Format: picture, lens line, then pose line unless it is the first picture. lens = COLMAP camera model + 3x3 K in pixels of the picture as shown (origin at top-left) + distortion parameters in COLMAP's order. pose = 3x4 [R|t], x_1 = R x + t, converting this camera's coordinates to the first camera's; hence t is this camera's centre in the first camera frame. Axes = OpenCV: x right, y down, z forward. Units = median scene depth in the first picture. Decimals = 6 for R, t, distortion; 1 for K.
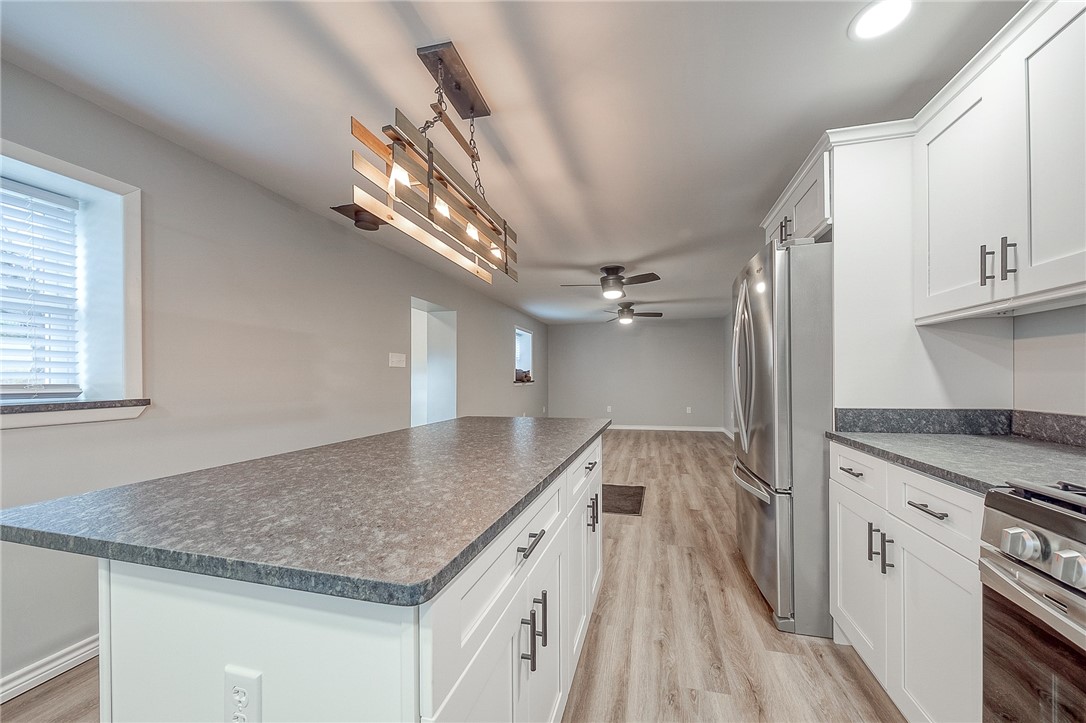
lens RADIAL K [[376.5, 0, 561.0], [0, 376.5, 376.3], [0, 0, 1]] dist [0.005551, -0.000347]
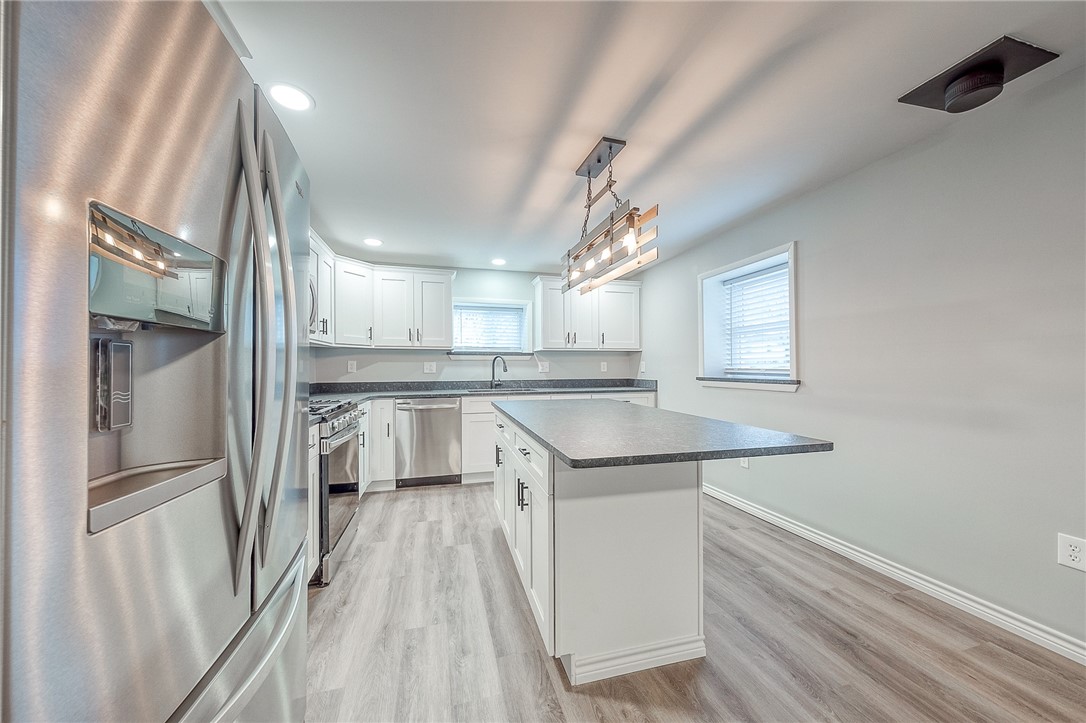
lens RADIAL K [[376.5, 0, 538.0], [0, 376.5, 363.6], [0, 0, 1]] dist [0.005551, -0.000347]
pose [[-0.876106, 0.005102, -0.482092, 0.542353], [0.011839, 0.999870, -0.010934, -0.001159], [0.481974, -0.015287, -0.876052, 1.889523]]
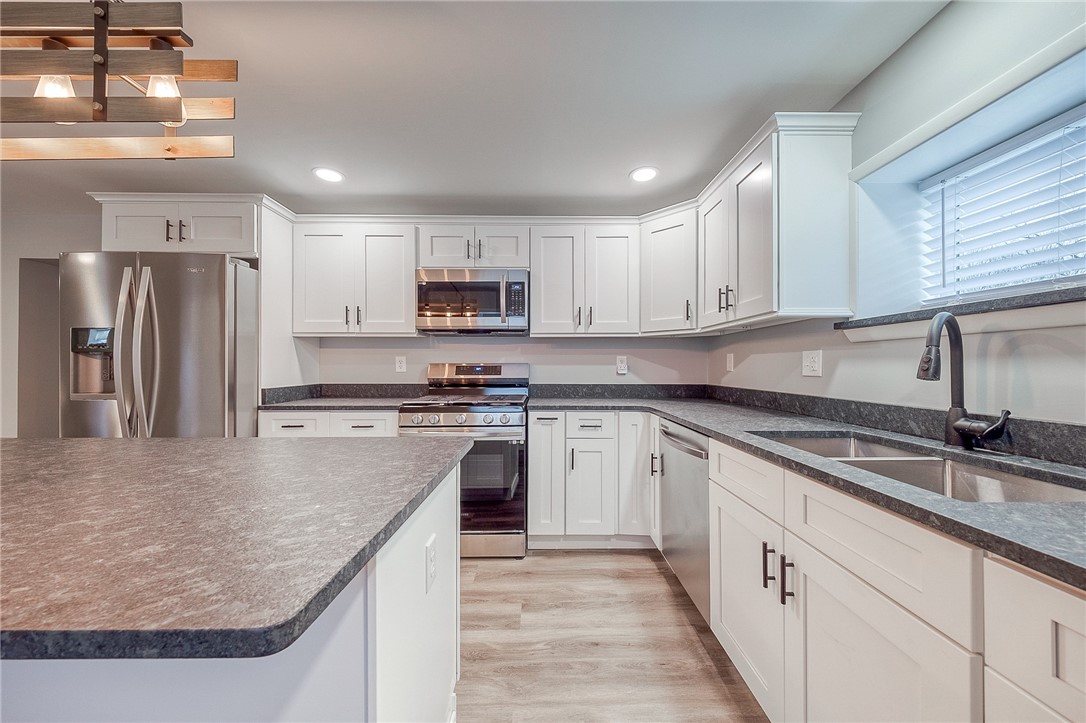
lens RADIAL K [[376.5, 0, 546.4], [0, 376.5, 362.1], [0, 0, 1]] dist [0.005551, -0.000347]
pose [[-0.262345, 0.017427, 0.964817, -0.906466], [-0.002829, 0.999819, -0.018829, 0.007841], [-0.964970, -0.007669, -0.262248, 0.328880]]
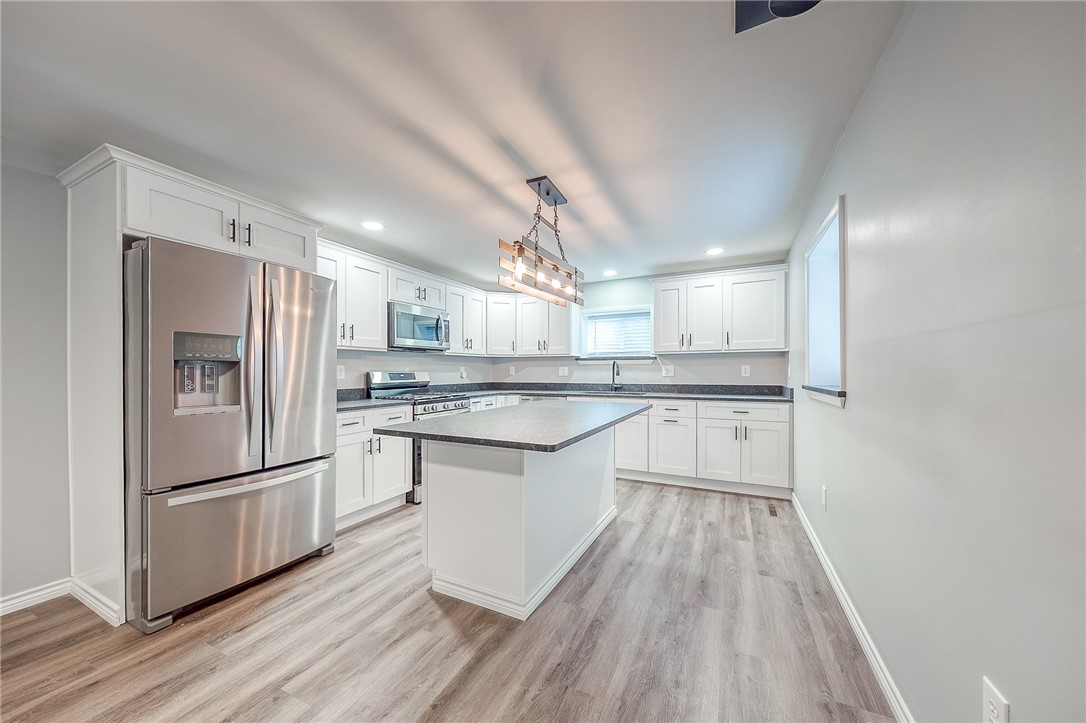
lens RADIAL K [[376.5, 0, 541.1], [0, 376.5, 369.8], [0, 0, 1]] dist [0.005551, -0.000347]
pose [[-0.976840, 0.010939, 0.213690, -0.523562], [0.009104, 0.999913, -0.009566, 0.002857], [-0.213776, -0.007399, -0.976855, 2.304627]]
